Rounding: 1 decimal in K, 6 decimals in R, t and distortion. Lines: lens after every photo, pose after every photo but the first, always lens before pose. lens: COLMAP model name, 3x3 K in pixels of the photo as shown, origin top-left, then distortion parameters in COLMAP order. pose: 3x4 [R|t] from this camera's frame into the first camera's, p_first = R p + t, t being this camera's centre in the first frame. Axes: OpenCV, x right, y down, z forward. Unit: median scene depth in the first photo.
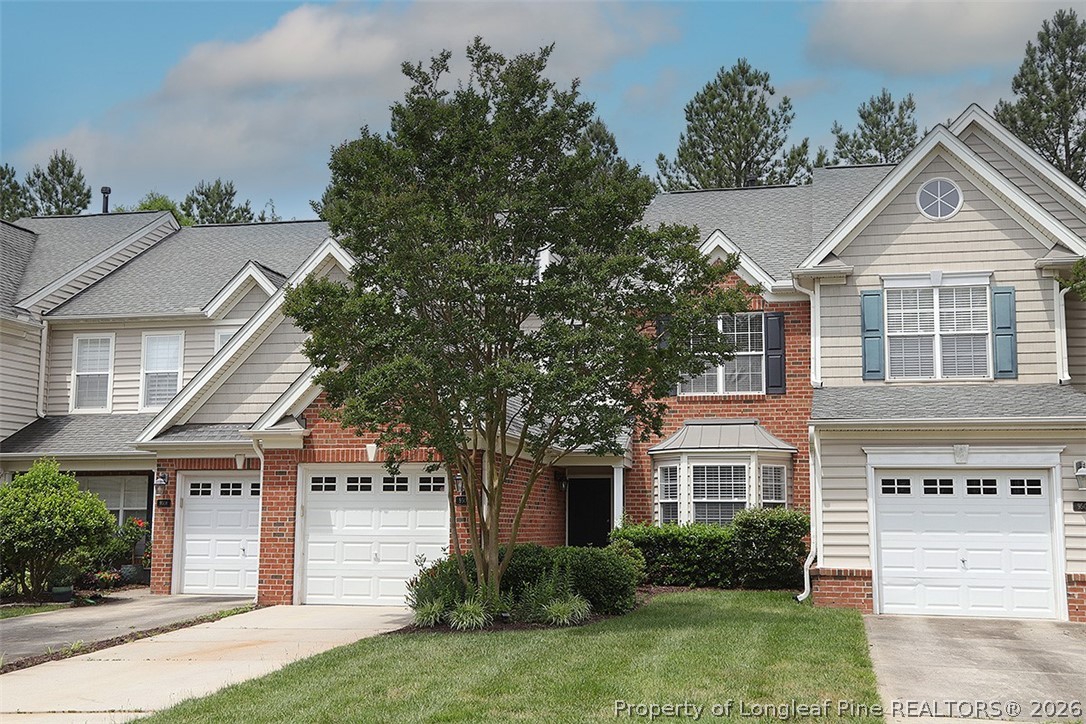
lens RADIAL K [[1264.8, 0, 542.5], [0, 1264.8, 361.7], [0, 0, 1]] dist [0.073627, 0.000000]
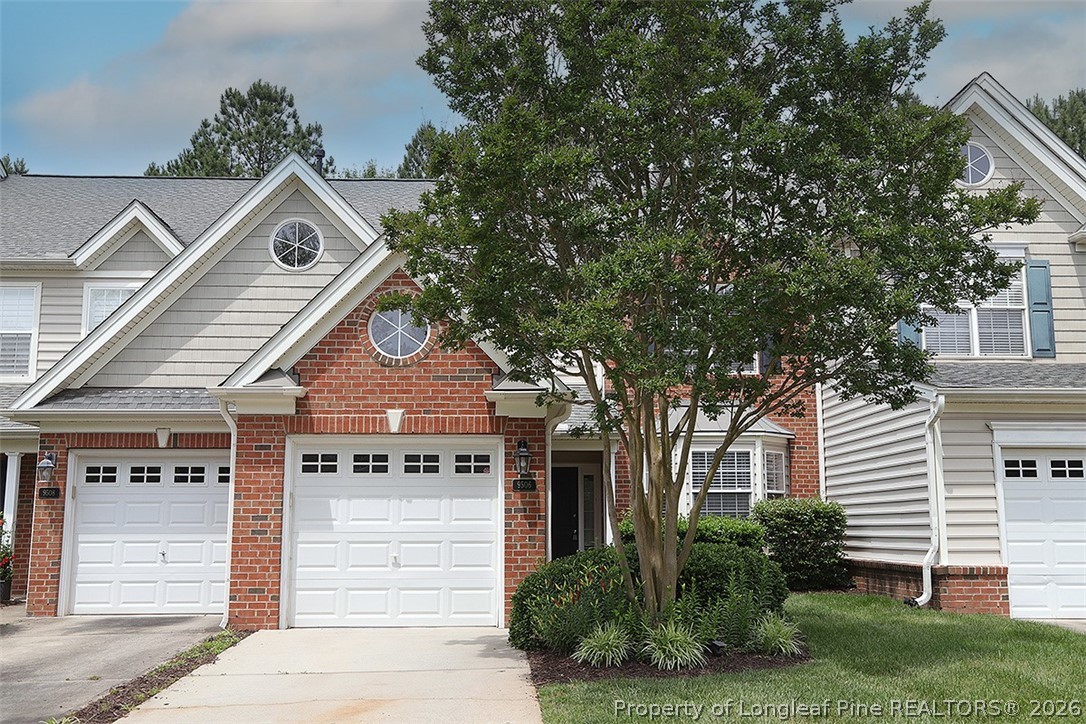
lens RADIAL K [[1078.9, 0, 543.1], [0, 1078.9, 364.1], [0, 0, 1]] dist [0.024680, 0.000000]
pose [[0.964943, 0.031093, 0.260612, -0.197175], [-0.025057, 0.999336, -0.026452, 0.048154], [-0.261262, 0.018995, 0.965081, 0.330768]]
